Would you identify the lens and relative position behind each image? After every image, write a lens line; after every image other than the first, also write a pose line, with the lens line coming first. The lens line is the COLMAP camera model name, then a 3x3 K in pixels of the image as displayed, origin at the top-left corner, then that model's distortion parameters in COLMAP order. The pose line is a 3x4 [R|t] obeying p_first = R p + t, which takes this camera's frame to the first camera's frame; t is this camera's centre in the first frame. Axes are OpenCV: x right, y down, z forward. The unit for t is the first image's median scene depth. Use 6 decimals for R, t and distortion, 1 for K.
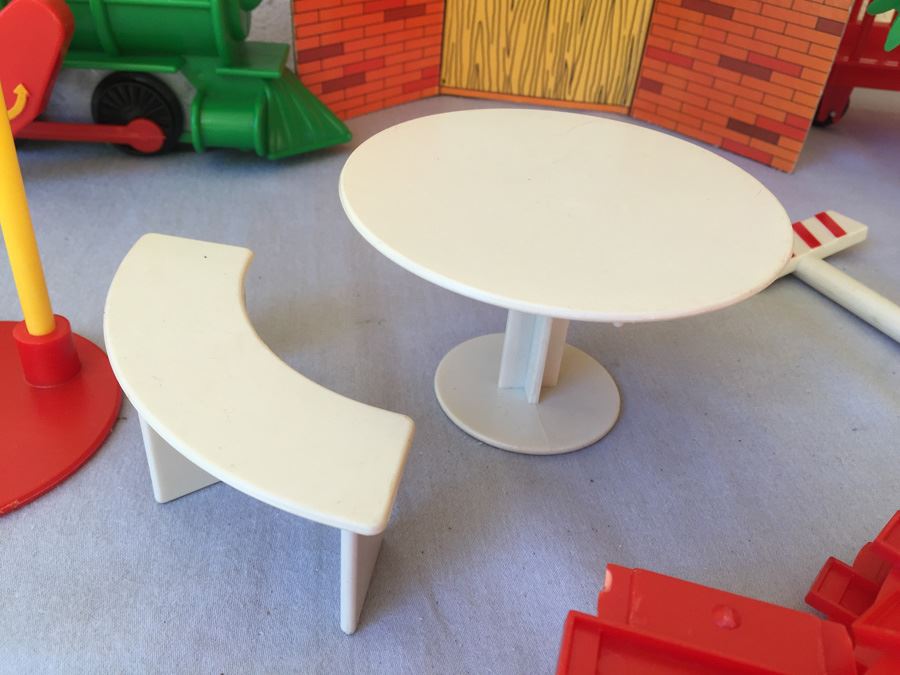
lens RADIAL K [[782.6, 0, 452.3], [0, 782.6, 338.6], [0, 0, 1]] dist [0.091543, -0.155171]
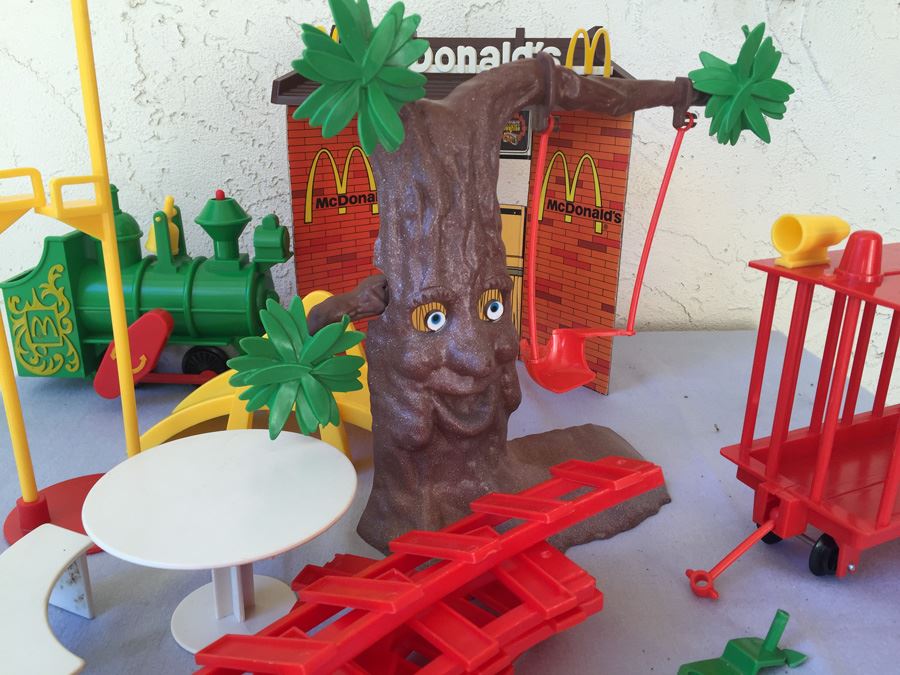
lens RADIAL K [[774.3, 0, 450.0], [0, 774.3, 337.5], [0, 0, 1]] dist [0.096128, -0.138929]
pose [[0.991437, -0.024912, -0.128186, 0.293653], [-0.013525, 0.956766, -0.290543, 0.121317], [0.129882, 0.289788, 0.948237, -0.482790]]
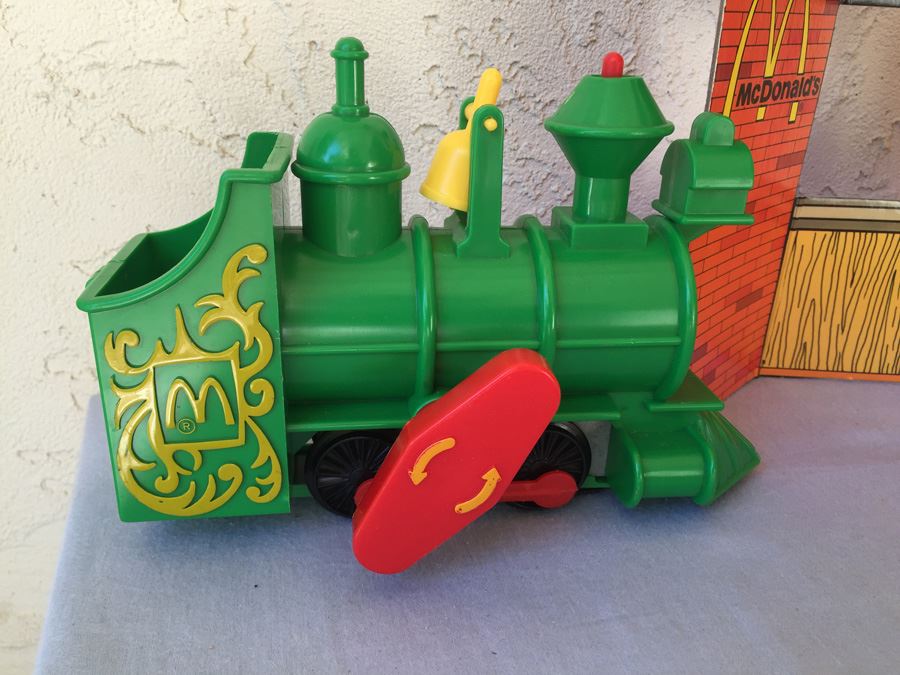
lens RADIAL K [[782.6, 0, 452.3], [0, 782.6, 338.6], [0, 0, 1]] dist [0.091543, -0.155171]
pose [[0.996944, -0.065872, 0.041987, -0.404559], [0.073908, 0.969430, -0.233972, -0.177138], [-0.025291, 0.236360, 0.971336, 0.152678]]
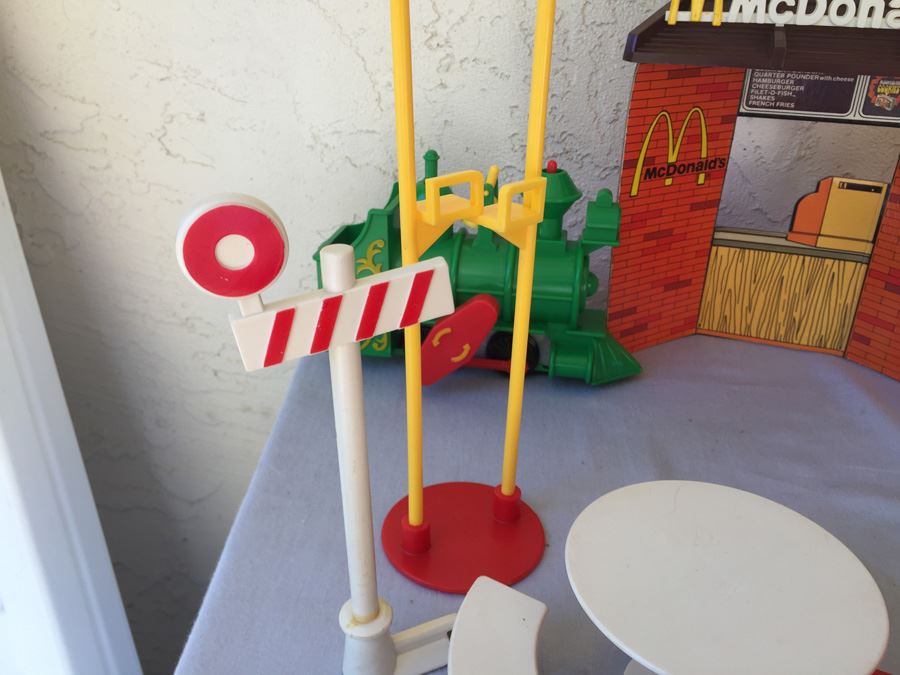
lens RADIAL K [[782.4, 0, 452.3], [0, 782.4, 341.2], [0, 0, 1]] dist [0.093657, -0.142913]
pose [[0.968934, 0.052969, -0.241579, -0.100726], [-0.096277, 0.980528, -0.171159, -0.013388], [0.227809, 0.189100, 0.955167, -0.463779]]
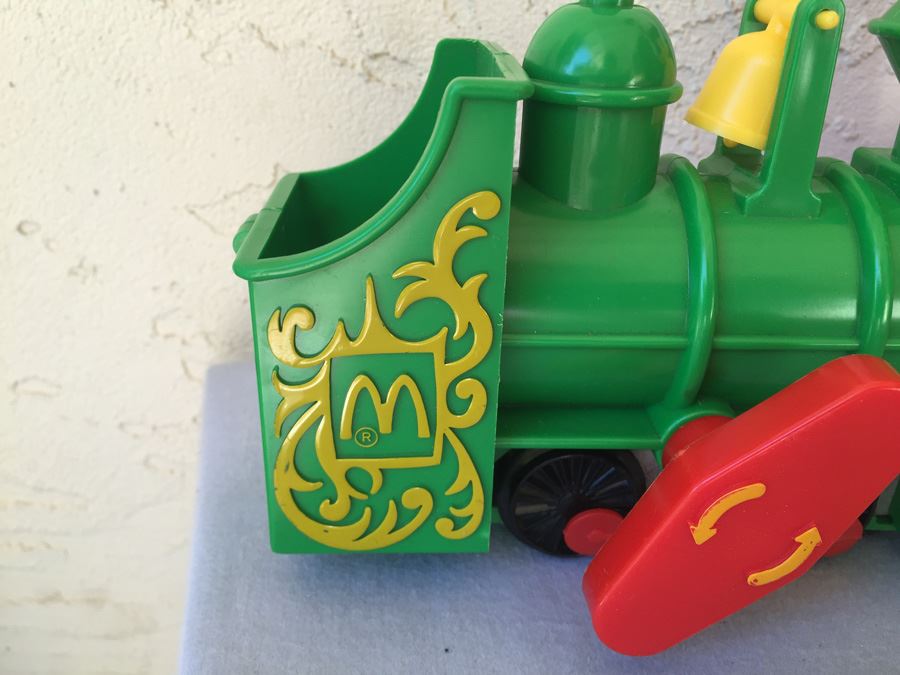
lens RADIAL K [[784.4, 0, 450.0], [0, 784.4, 337.5], [0, 0, 1]] dist [0.085437, -0.154240]
pose [[0.998903, -0.027222, -0.038111, -0.507282], [0.019965, 0.983598, -0.179264, -0.235539], [0.042366, 0.178306, 0.983063, 0.296606]]
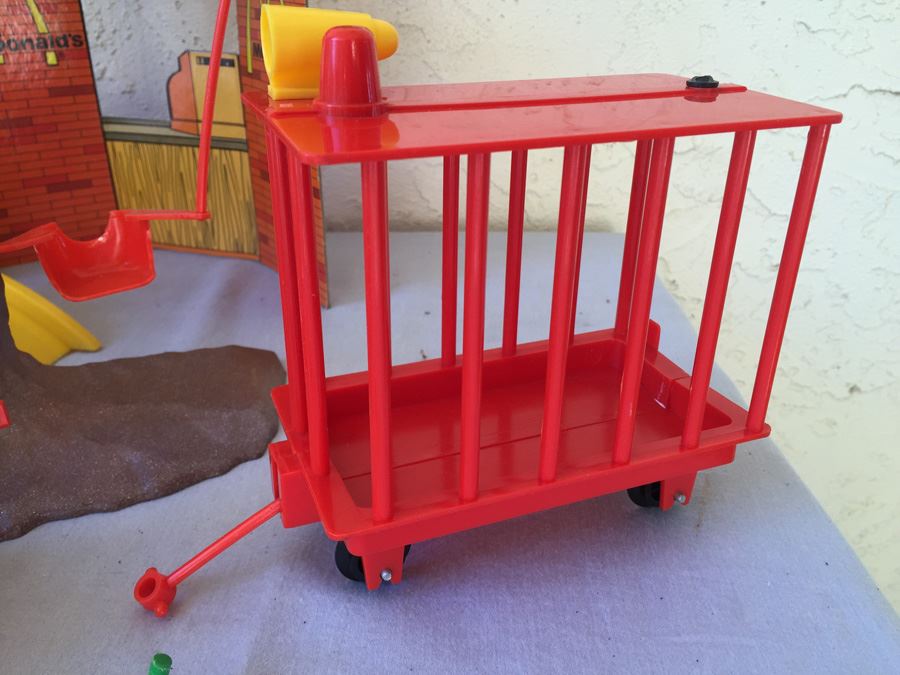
lens RADIAL K [[784.4, 0, 450.0], [0, 784.4, 337.5], [0, 0, 1]] dist [0.085437, -0.154240]
pose [[0.979528, 0.016791, -0.200604, 0.777956], [-0.053757, 0.982145, -0.180282, 0.035990], [0.193995, 0.187375, 0.962942, -0.092908]]
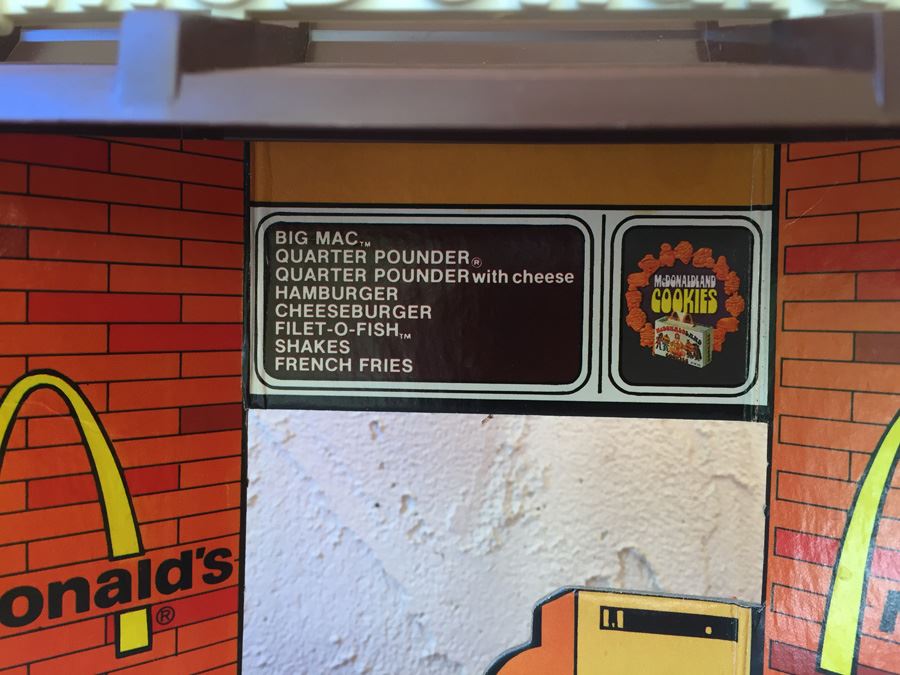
lens RADIAL K [[782.6, 0, 452.3], [0, 782.6, 338.6], [0, 0, 1]] dist [0.091543, -0.155171]
pose [[0.997826, -0.064739, -0.012301, 0.124935], [0.045726, 0.814632, -0.578173, -0.436132], [0.047451, 0.576354, 0.815821, 0.471823]]
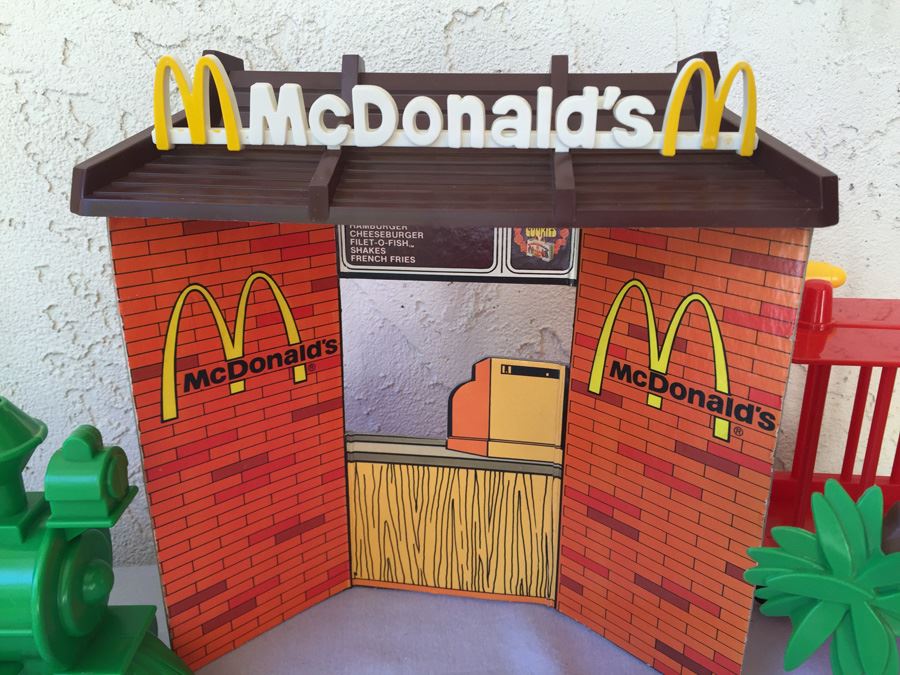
lens RADIAL K [[782.4, 0, 452.3], [0, 782.4, 341.2], [0, 0, 1]] dist [0.093657, -0.142913]
pose [[0.996025, -0.053847, -0.070960, 0.192105], [0.031417, 0.957772, -0.285806, -0.330604], [0.083353, 0.282440, 0.955657, 0.035712]]
